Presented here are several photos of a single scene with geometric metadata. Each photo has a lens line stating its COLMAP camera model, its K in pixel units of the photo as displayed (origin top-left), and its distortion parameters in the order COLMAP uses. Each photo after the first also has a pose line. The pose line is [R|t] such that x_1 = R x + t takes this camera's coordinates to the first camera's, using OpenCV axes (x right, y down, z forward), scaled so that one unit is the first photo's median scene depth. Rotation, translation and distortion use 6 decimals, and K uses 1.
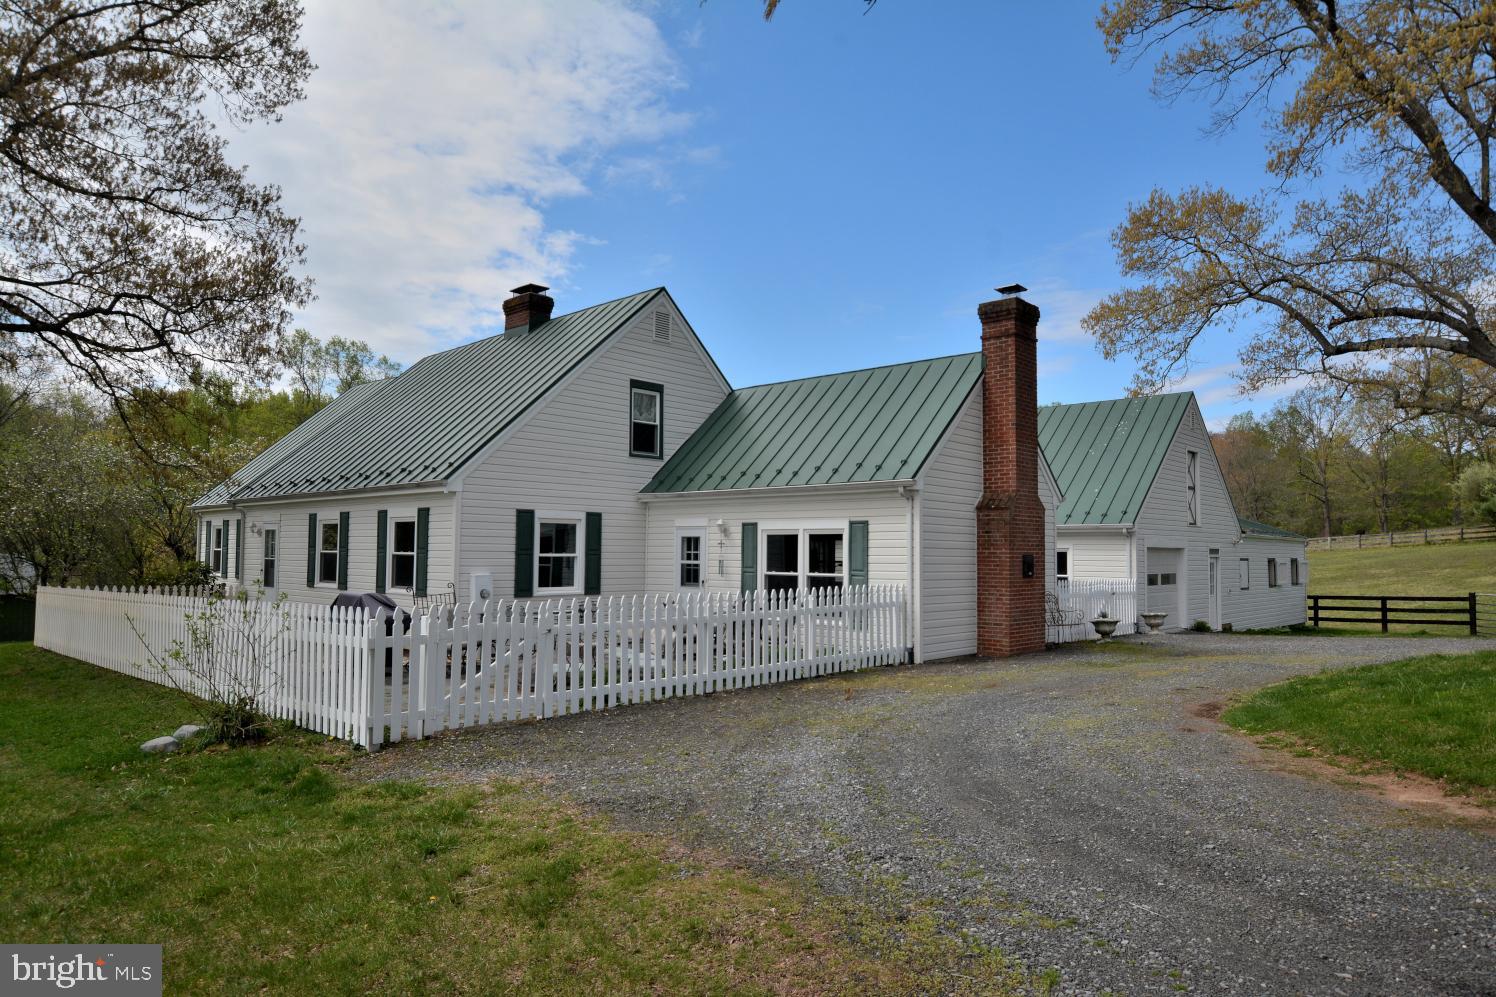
lens RADIAL K [[980.8, 0, 728.3], [0, 980.8, 538.9], [0, 0, 1]] dist [0.034012, 0.015676]
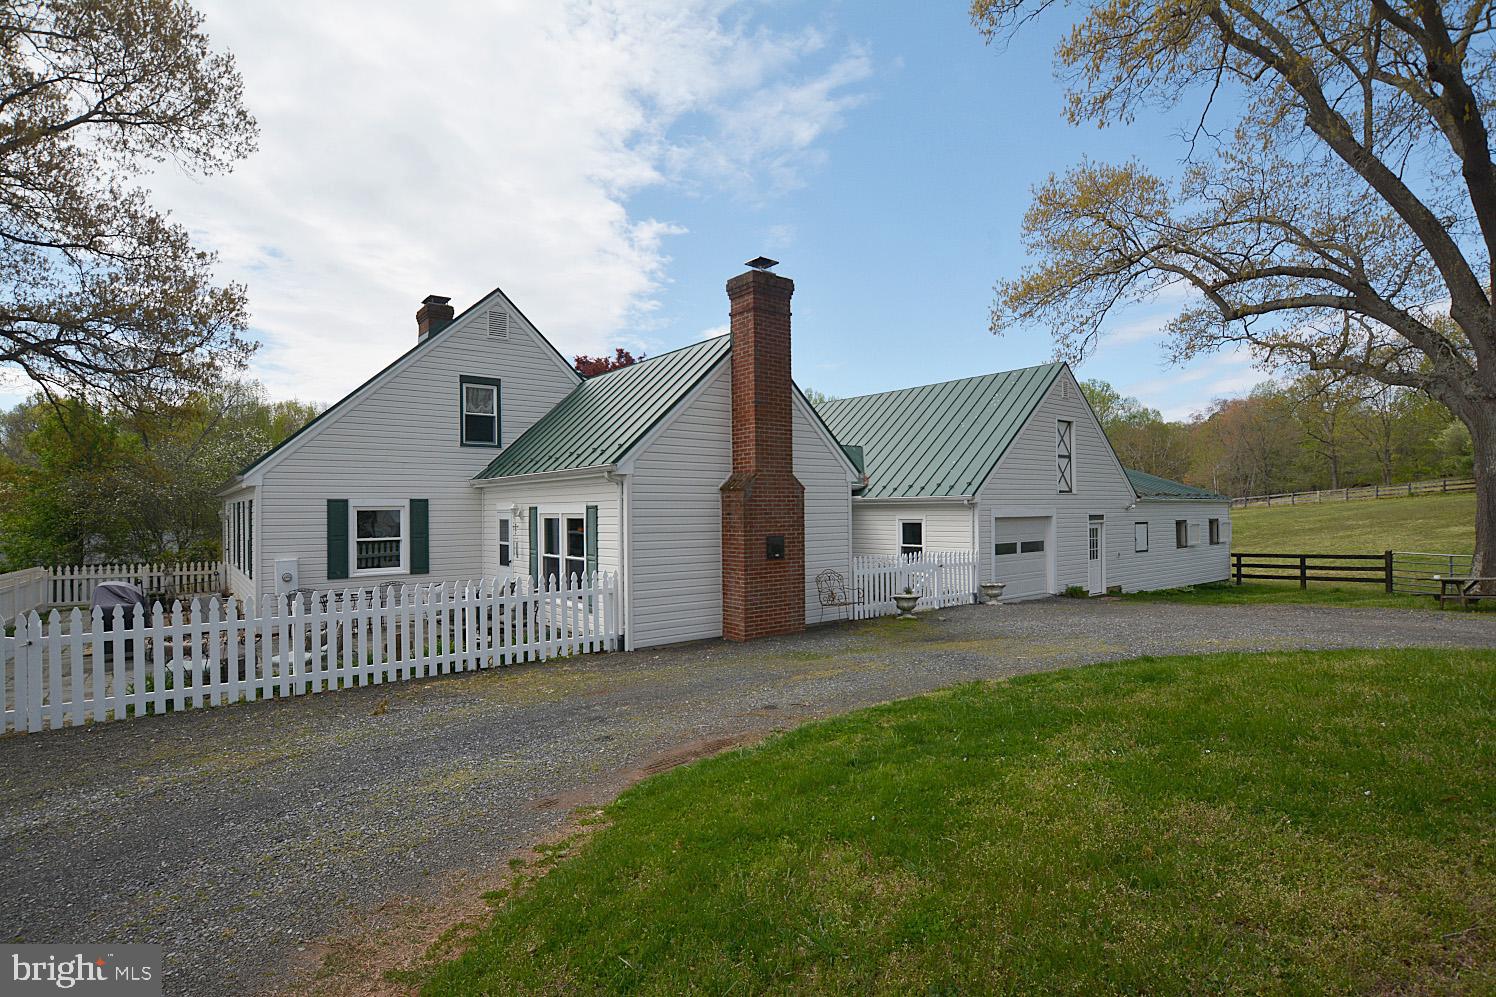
lens RADIAL K [[766.3, 0, 711.9], [0, 766.3, 532.5], [0, 0, 1]] dist [0.017834, -0.004195]
pose [[0.987631, -0.015941, -0.155981, 0.266097], [0.022140, 0.999029, 0.038087, -0.012937], [0.155222, -0.041070, 0.987026, 0.176151]]
